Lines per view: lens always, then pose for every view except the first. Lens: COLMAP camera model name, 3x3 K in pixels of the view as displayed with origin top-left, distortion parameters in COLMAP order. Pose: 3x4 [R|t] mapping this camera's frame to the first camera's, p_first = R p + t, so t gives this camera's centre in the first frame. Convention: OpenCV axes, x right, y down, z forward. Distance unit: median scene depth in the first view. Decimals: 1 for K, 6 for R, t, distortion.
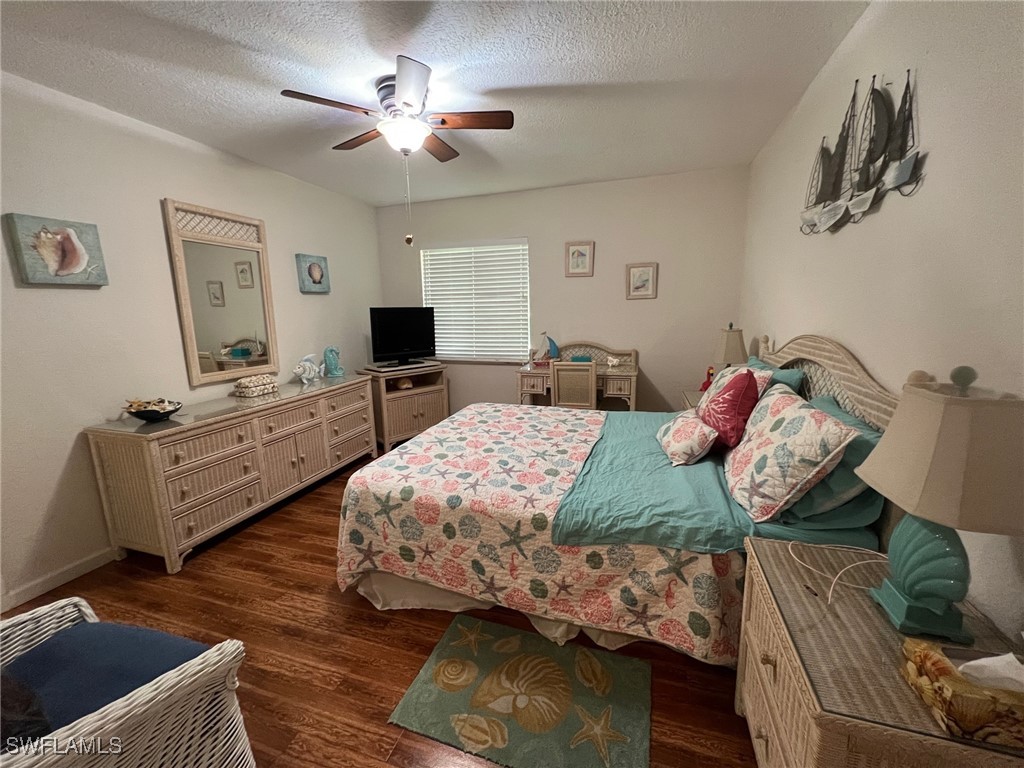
lens RADIAL K [[409.9, 0, 513.3], [0, 409.9, 384.8], [0, 0, 1]] dist [-0.001070, 0.000697]
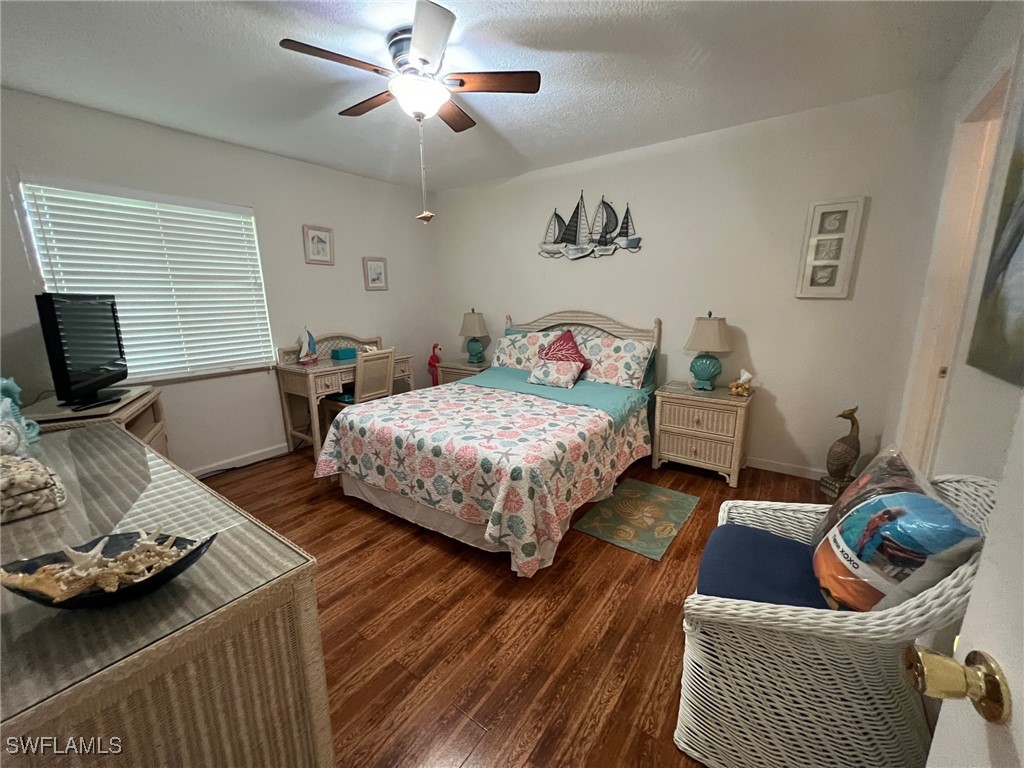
lens RADIAL K [[409.9, 0, 510.0], [0, 409.9, 383.2], [0, 0, 1]] dist [-0.001070, 0.000697]
pose [[0.314654, -0.183057, 0.931387, -0.945062], [0.180156, 0.974910, 0.130749, -0.068582], [-0.931953, 0.126654, 0.339738, 0.482086]]
